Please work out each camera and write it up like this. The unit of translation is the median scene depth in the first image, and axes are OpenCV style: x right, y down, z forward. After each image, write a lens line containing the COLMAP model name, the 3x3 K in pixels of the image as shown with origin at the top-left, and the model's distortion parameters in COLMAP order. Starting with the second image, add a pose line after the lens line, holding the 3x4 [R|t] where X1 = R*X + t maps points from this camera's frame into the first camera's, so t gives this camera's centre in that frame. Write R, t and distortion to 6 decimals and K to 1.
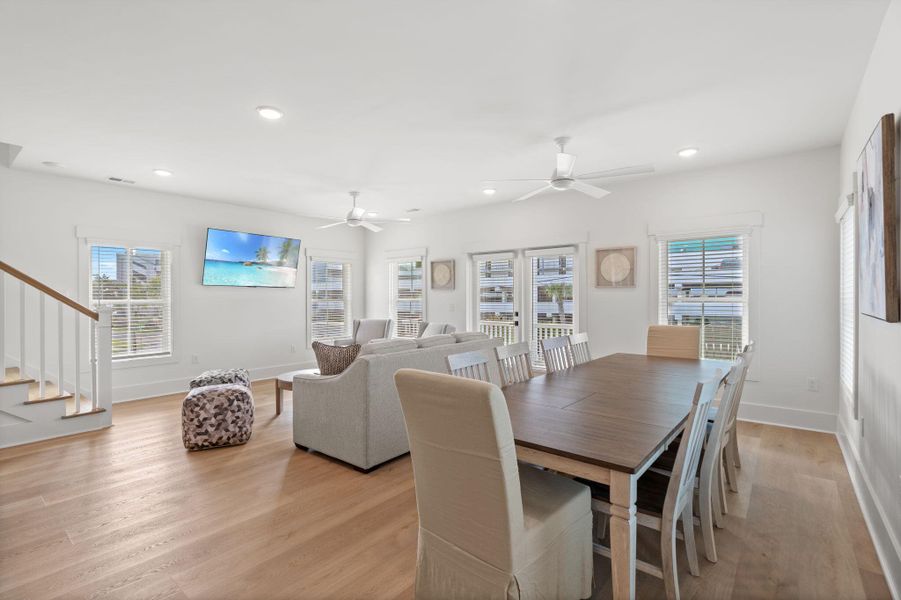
lens RADIAL K [[420.1, 0, 448.2], [0, 420.1, 311.2], [0, 0, 1]] dist [-0.000085, 0.000353]
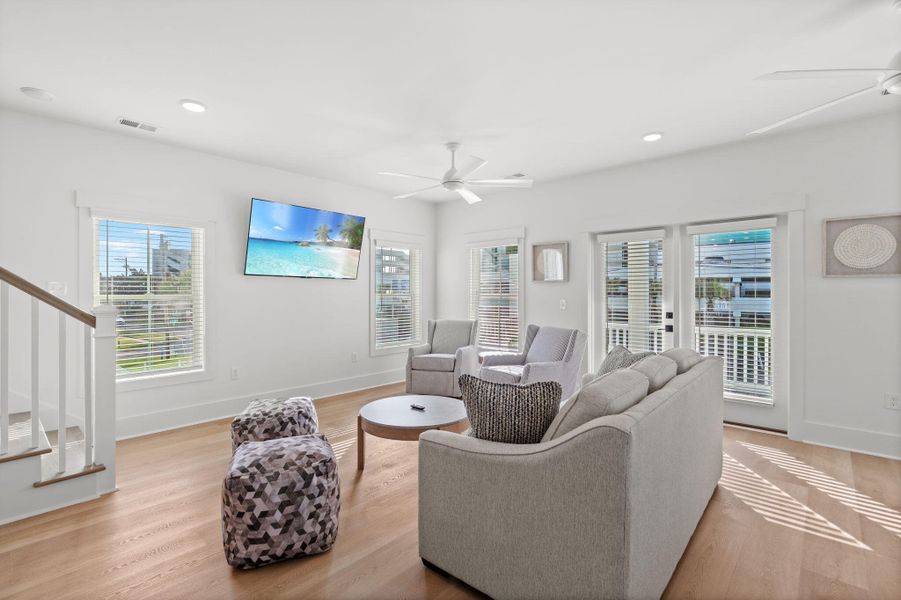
lens RADIAL K [[425.0, 0, 450.3], [0, 425.0, 304.0], [0, 0, 1]] dist [-0.004411, 0.000349]
pose [[0.998440, 0.002776, -0.055773, -0.291566], [-0.003052, 0.999984, -0.004853, -0.013374], [0.055758, 0.005016, 0.998432, 0.438891]]
